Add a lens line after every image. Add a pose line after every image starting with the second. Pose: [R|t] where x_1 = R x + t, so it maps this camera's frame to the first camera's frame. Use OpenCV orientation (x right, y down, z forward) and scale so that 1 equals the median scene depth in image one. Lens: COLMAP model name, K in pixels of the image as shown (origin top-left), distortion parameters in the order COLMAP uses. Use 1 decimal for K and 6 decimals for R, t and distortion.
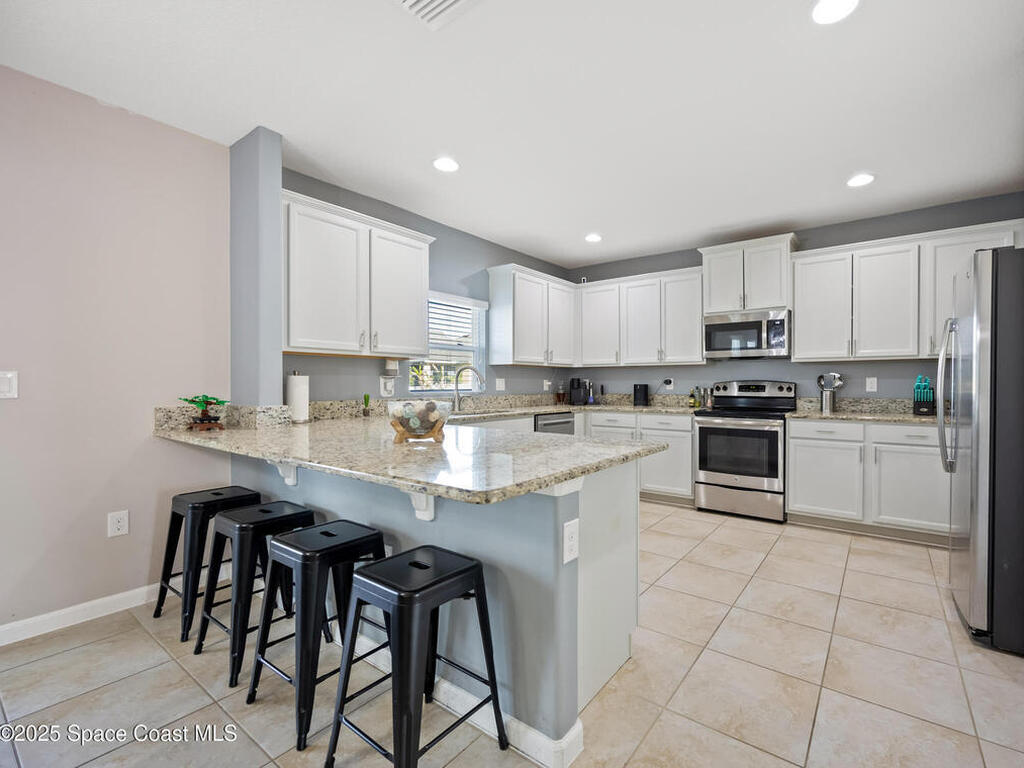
lens RADIAL K [[460.6, 0, 567.4], [0, 460.6, 383.5], [0, 0, 1]] dist [-0.002370, -0.000177]
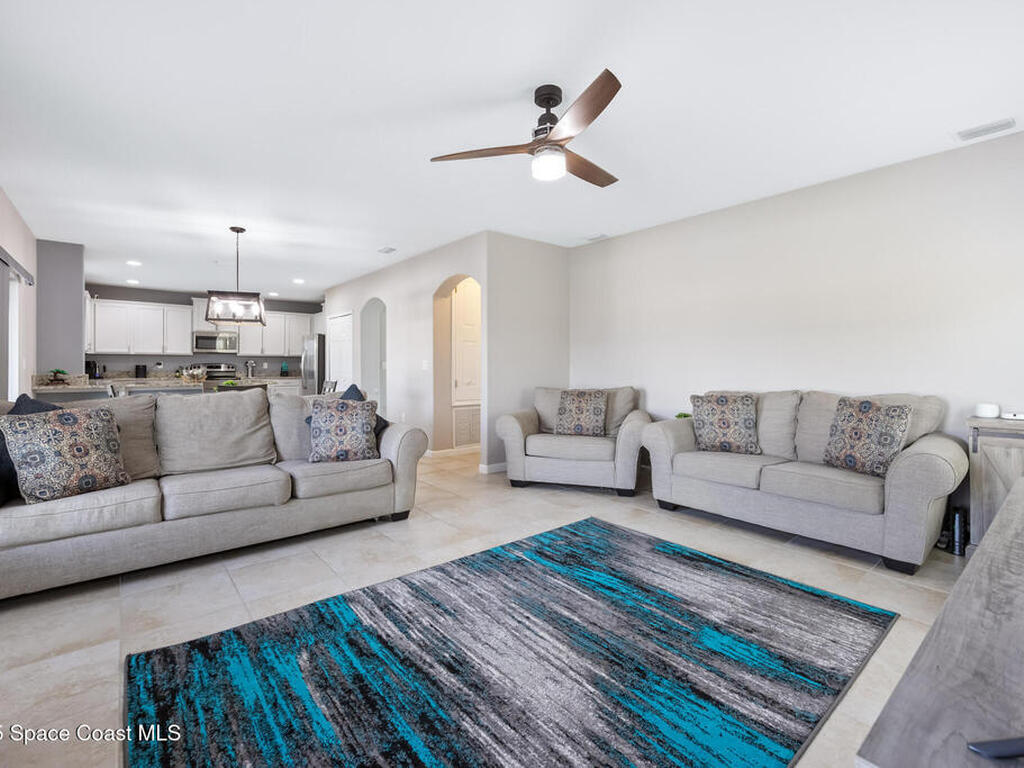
lens RADIAL K [[461.0, 0, 509.0], [0, 461.0, 382.1], [0, 0, 1]] dist [-0.001636, -0.000328]
pose [[0.269241, -0.030278, 0.962597, -1.327932], [-0.001581, 0.999490, 0.031880, 0.009710], [-0.963072, -0.010105, 0.269056, -0.907010]]
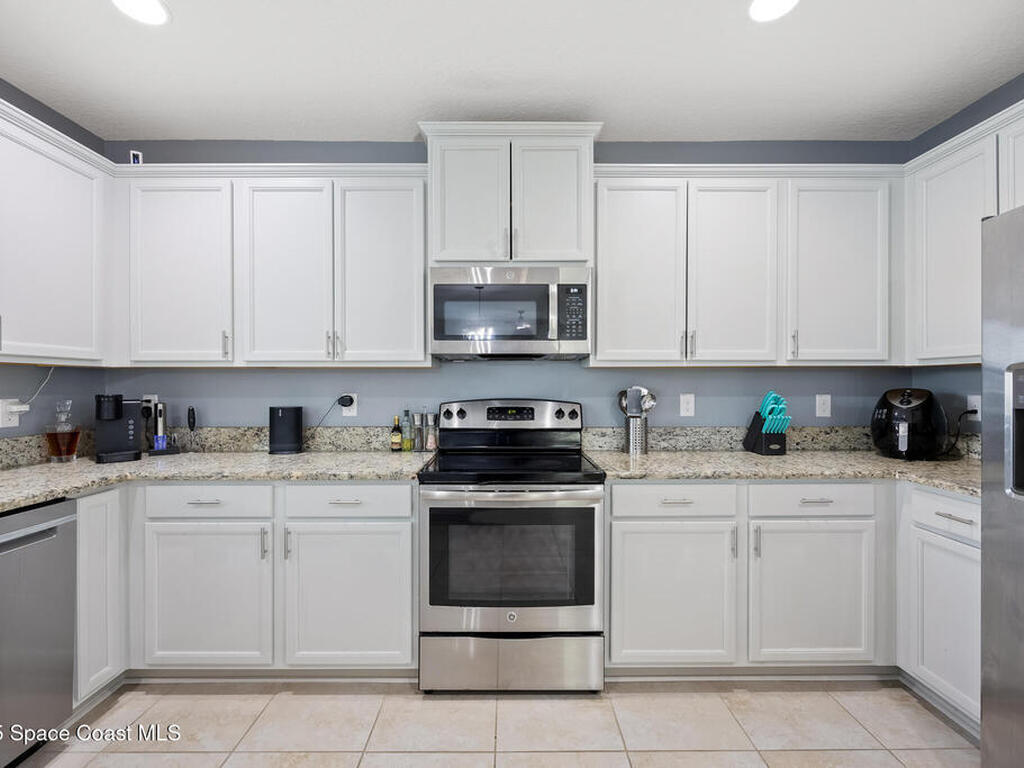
lens RADIAL K [[461.0, 0, 509.0], [0, 461.0, 382.1], [0, 0, 1]] dist [-0.001636, -0.000328]
pose [[0.820731, 0.002731, 0.571308, 0.093860], [0.000715, 0.999983, -0.005807, -0.024445], [-0.571314, 0.005175, 0.820715, 0.585029]]
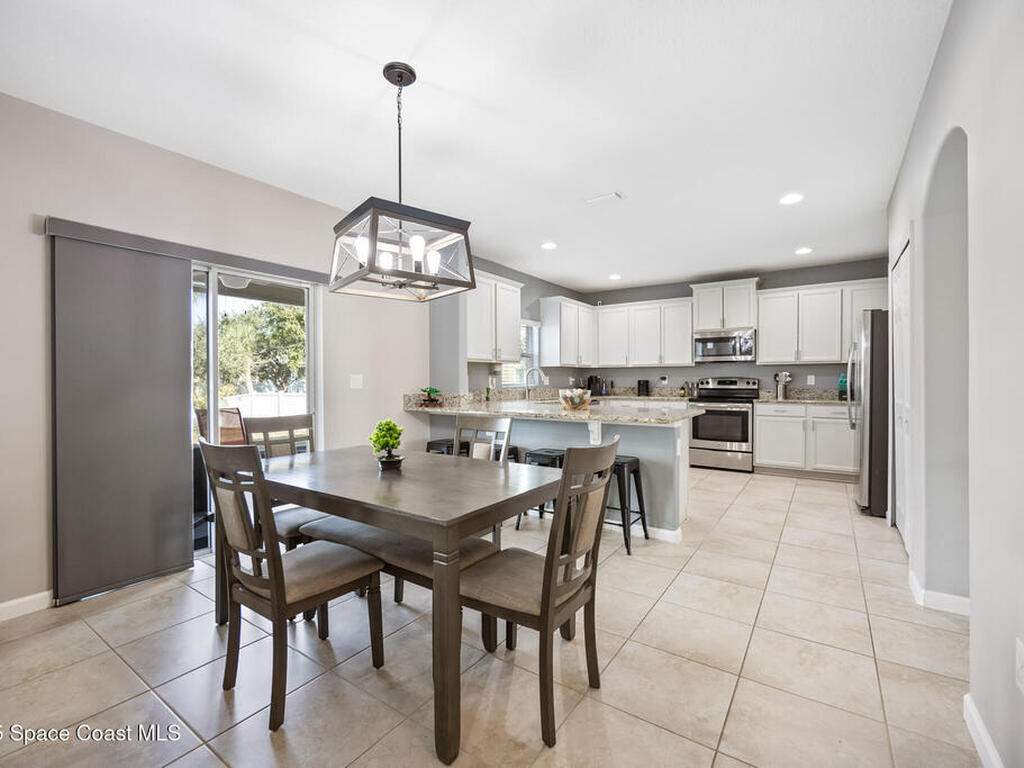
lens RADIAL K [[461.0, 0, 509.0], [0, 461.0, 382.1], [0, 0, 1]] dist [-0.001636, -0.000328]
pose [[0.999994, -0.002199, -0.002559, -0.285137], [0.002214, 0.999980, 0.005910, -0.001615], [0.002546, -0.005915, 0.999979, -0.450435]]
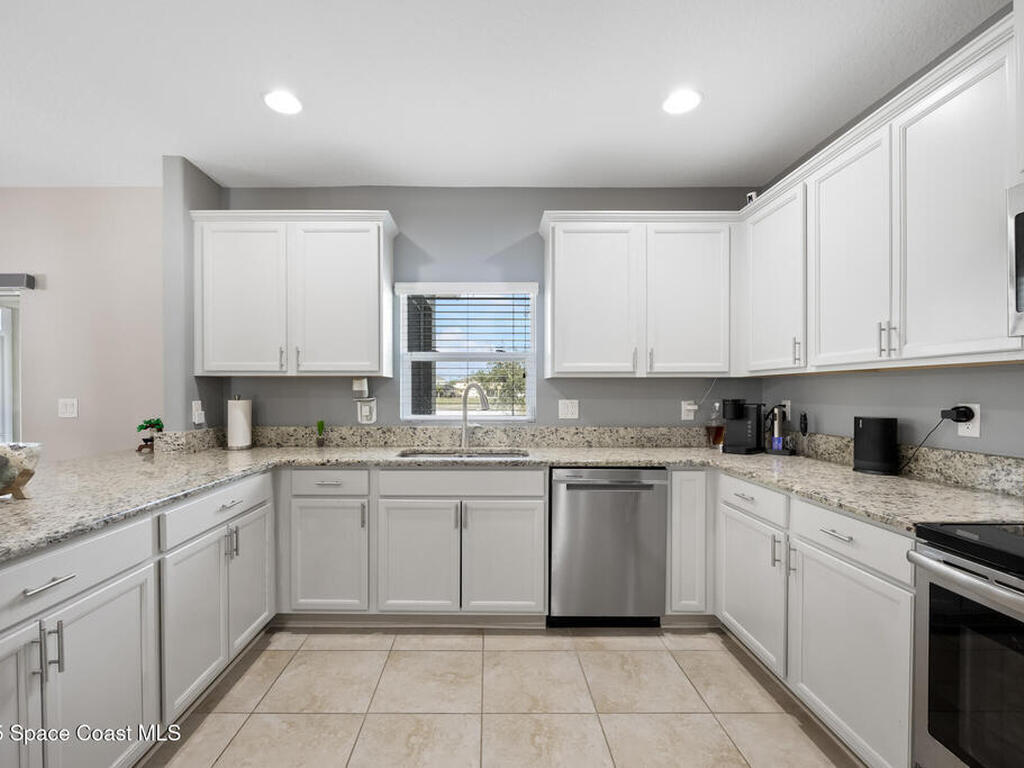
lens RADIAL K [[474.7, 0, 487.7], [0, 474.7, 398.2], [0, 0, 1]] dist [-0.000295, 0.000314]
pose [[0.565938, 0.010065, -0.824386, 0.367788], [-0.000320, 0.999928, 0.011988, -0.022926], [0.824447, -0.006521, 0.565901, 0.604173]]
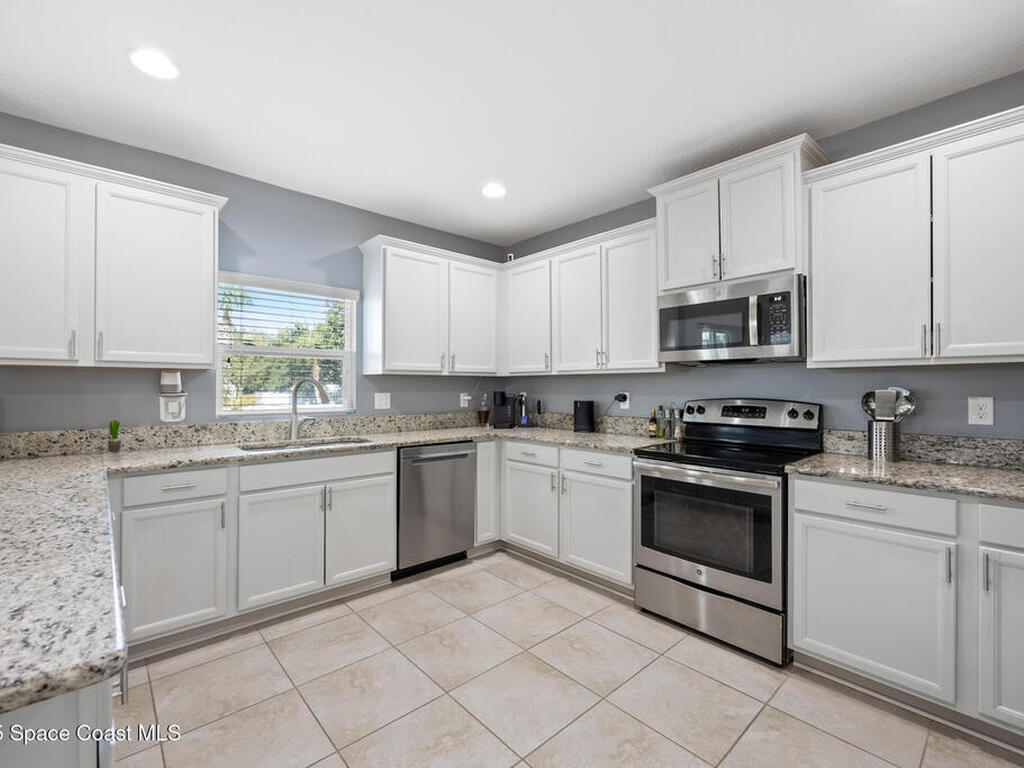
lens RADIAL K [[461.0, 0, 509.0], [0, 461.0, 382.1], [0, 0, 1]] dist [-0.001636, -0.000328]
pose [[0.972333, -0.001926, -0.233591, 0.255803], [-0.000457, 0.999948, -0.010147, -0.023061], [0.233599, 0.009973, 0.972282, 0.358916]]
